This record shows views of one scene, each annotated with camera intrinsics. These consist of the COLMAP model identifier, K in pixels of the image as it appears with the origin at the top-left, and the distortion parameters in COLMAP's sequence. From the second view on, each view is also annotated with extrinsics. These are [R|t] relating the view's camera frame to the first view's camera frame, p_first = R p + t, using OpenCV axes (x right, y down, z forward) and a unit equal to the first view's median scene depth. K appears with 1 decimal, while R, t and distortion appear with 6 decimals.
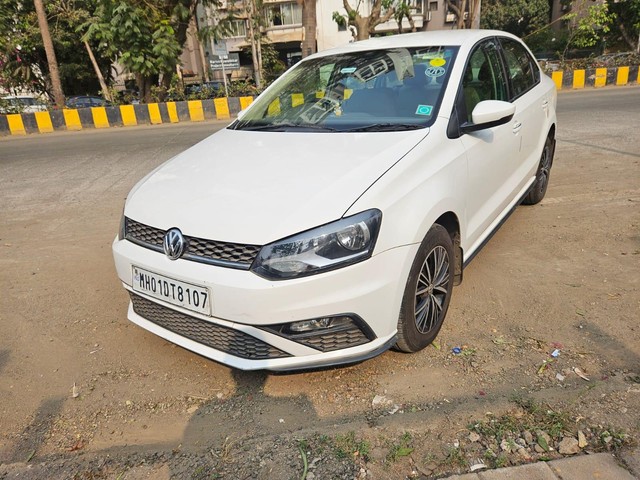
lens RADIAL K [[433.3, 0, 322.4], [0, 433.3, 242.0], [0, 0, 1]] dist [0.061461, -0.055301]
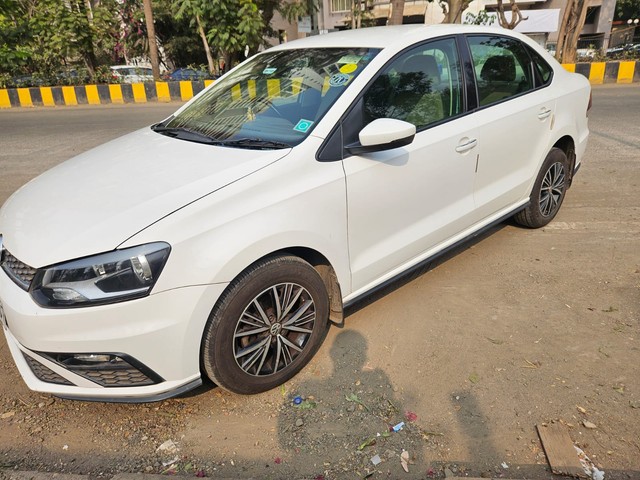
lens RADIAL K [[433.3, 0, 322.4], [0, 433.3, 242.0], [0, 0, 1]] dist [0.061461, -0.055301]
pose [[0.972643, 0.114275, -0.202254, 0.070618], [-0.104460, 0.992802, 0.058590, -0.018541], [0.207493, -0.035859, 0.977579, 0.021020]]
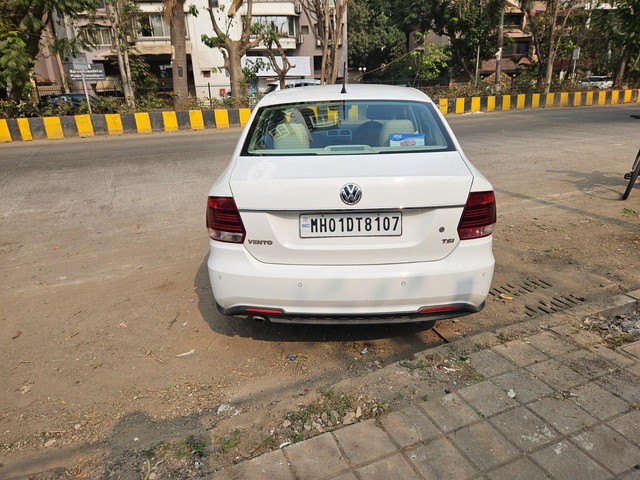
lens RADIAL K [[433.3, 0, 322.4], [0, 433.3, 242.0], [0, 0, 1]] dist [0.061461, -0.055301]
pose [[0.966551, -0.048911, 0.251768, 0.013912], [0.056564, 0.998128, -0.023247, -0.006486], [-0.250160, 0.036710, 0.967508, -0.031732]]
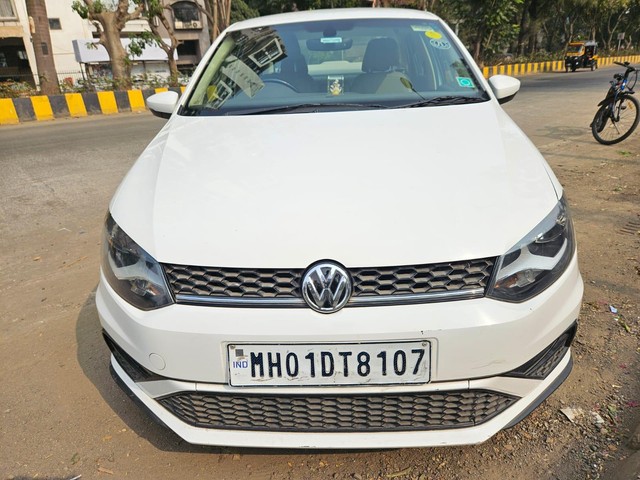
lens RADIAL K [[433.3, 0, 322.4], [0, 433.3, 242.0], [0, 0, 1]] dist [0.061461, -0.055301]
pose [[0.844749, -0.173822, 0.506148, -0.077849], [0.182854, 0.982610, 0.032270, -0.009428], [-0.502955, 0.065291, 0.861843, 0.058805]]
